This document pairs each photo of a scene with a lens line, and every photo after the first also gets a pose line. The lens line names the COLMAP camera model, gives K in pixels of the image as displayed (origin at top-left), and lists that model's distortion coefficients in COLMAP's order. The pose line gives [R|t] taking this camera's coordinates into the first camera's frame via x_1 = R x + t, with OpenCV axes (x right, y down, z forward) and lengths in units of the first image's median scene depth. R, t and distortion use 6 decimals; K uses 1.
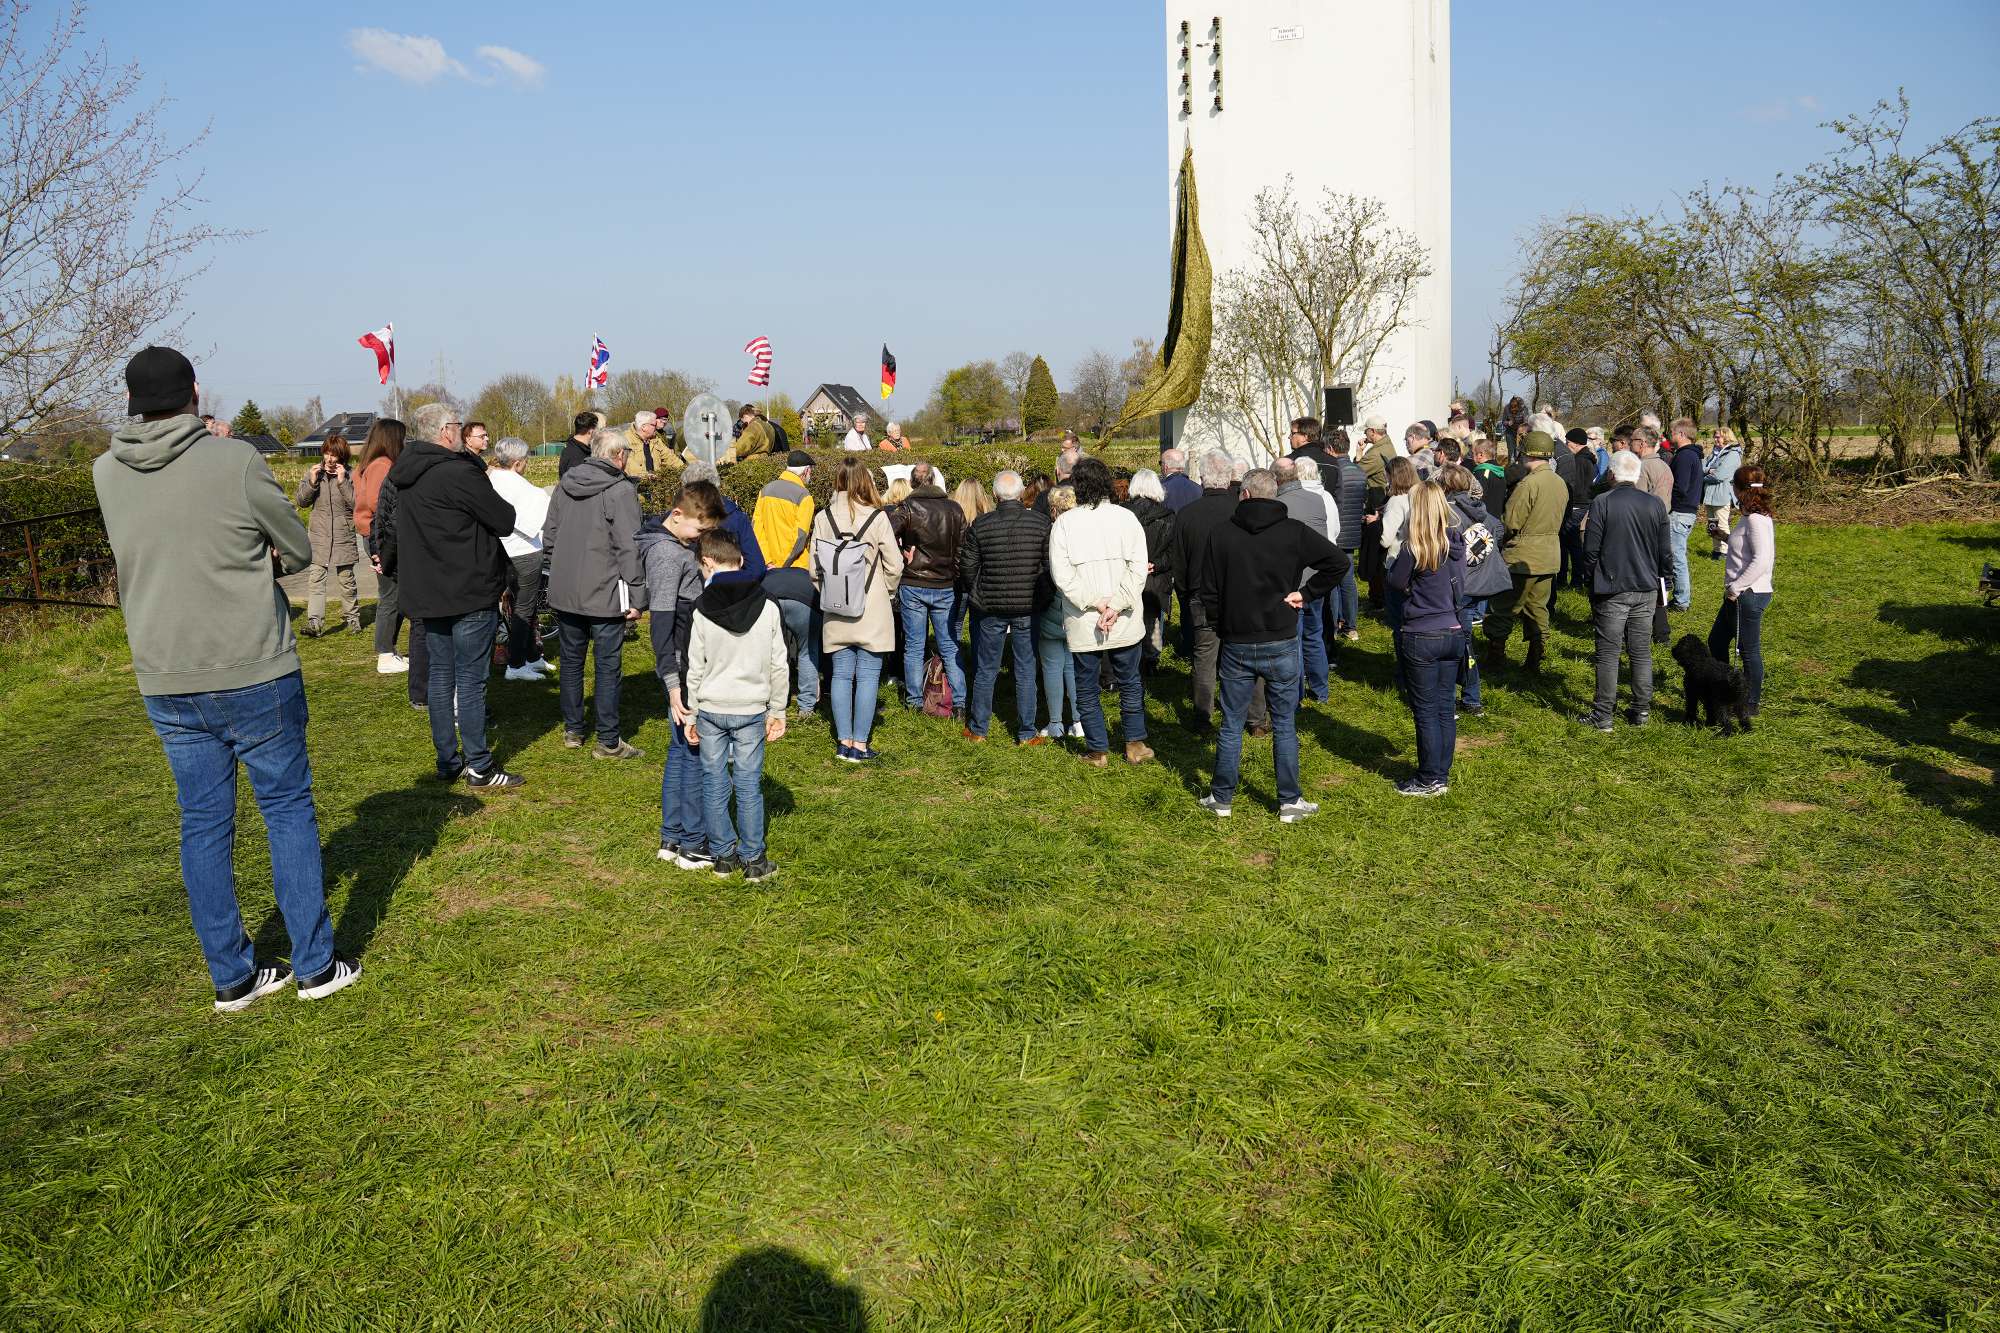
lens RADIAL K [[1593.5, 0, 1000.0], [0, 1593.5, 666.5], [0, 0, 1]] dist [-0.197735, 0.195375]
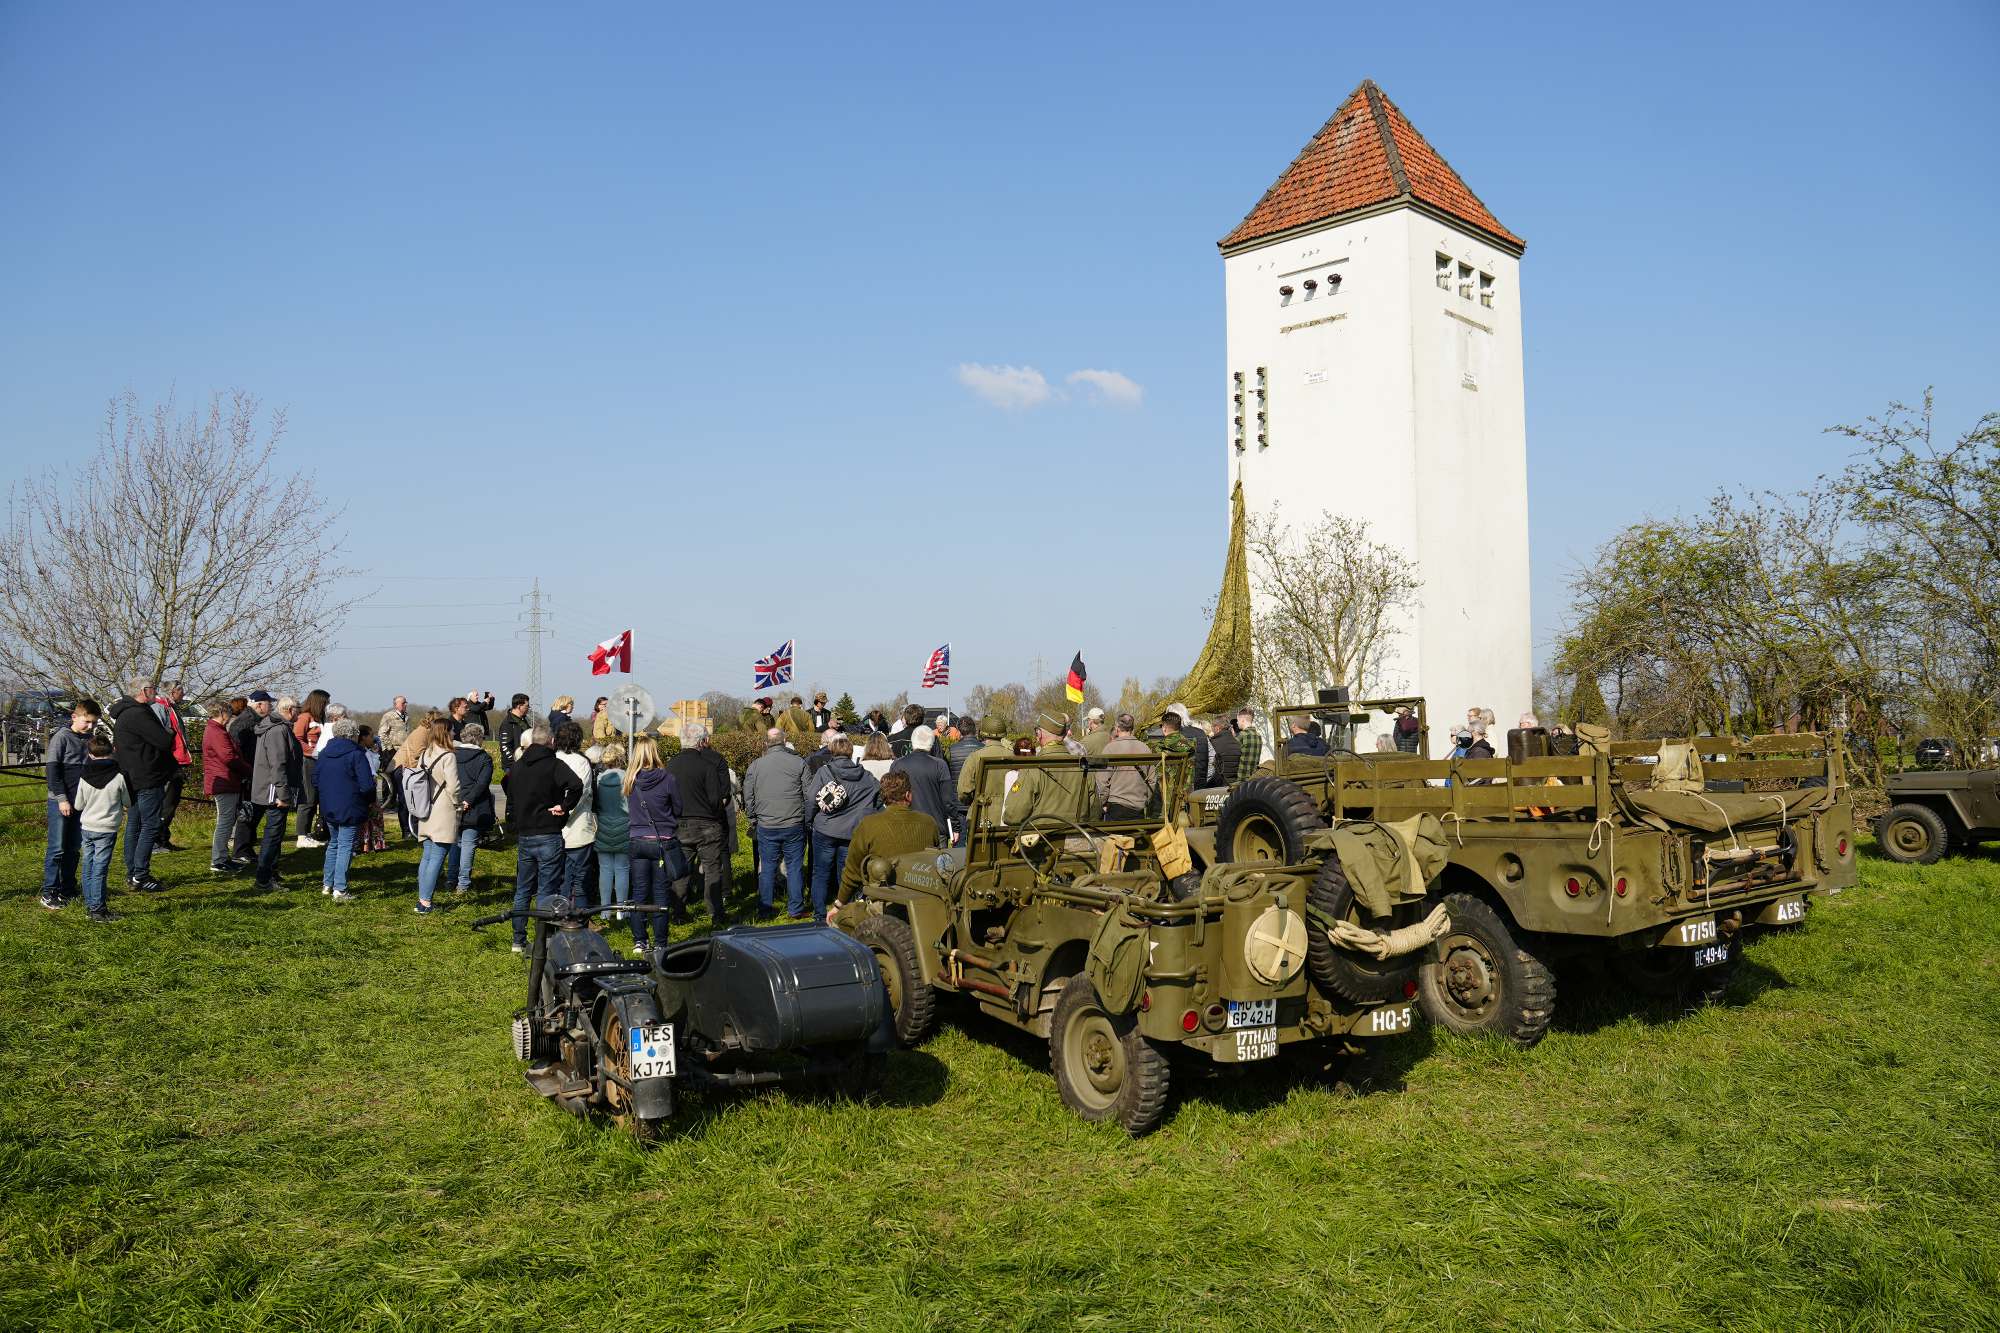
lens RADIAL K [[1593.5, 0, 1000.0], [0, 1593.5, 666.5], [0, 0, 1]] dist [-0.197735, 0.195375]
pose [[0.923336, 0.006527, -0.383937, 0.407210], [-0.080165, 0.981100, -0.176113, 0.019273], [0.375531, 0.193390, 0.906409, -0.089666]]
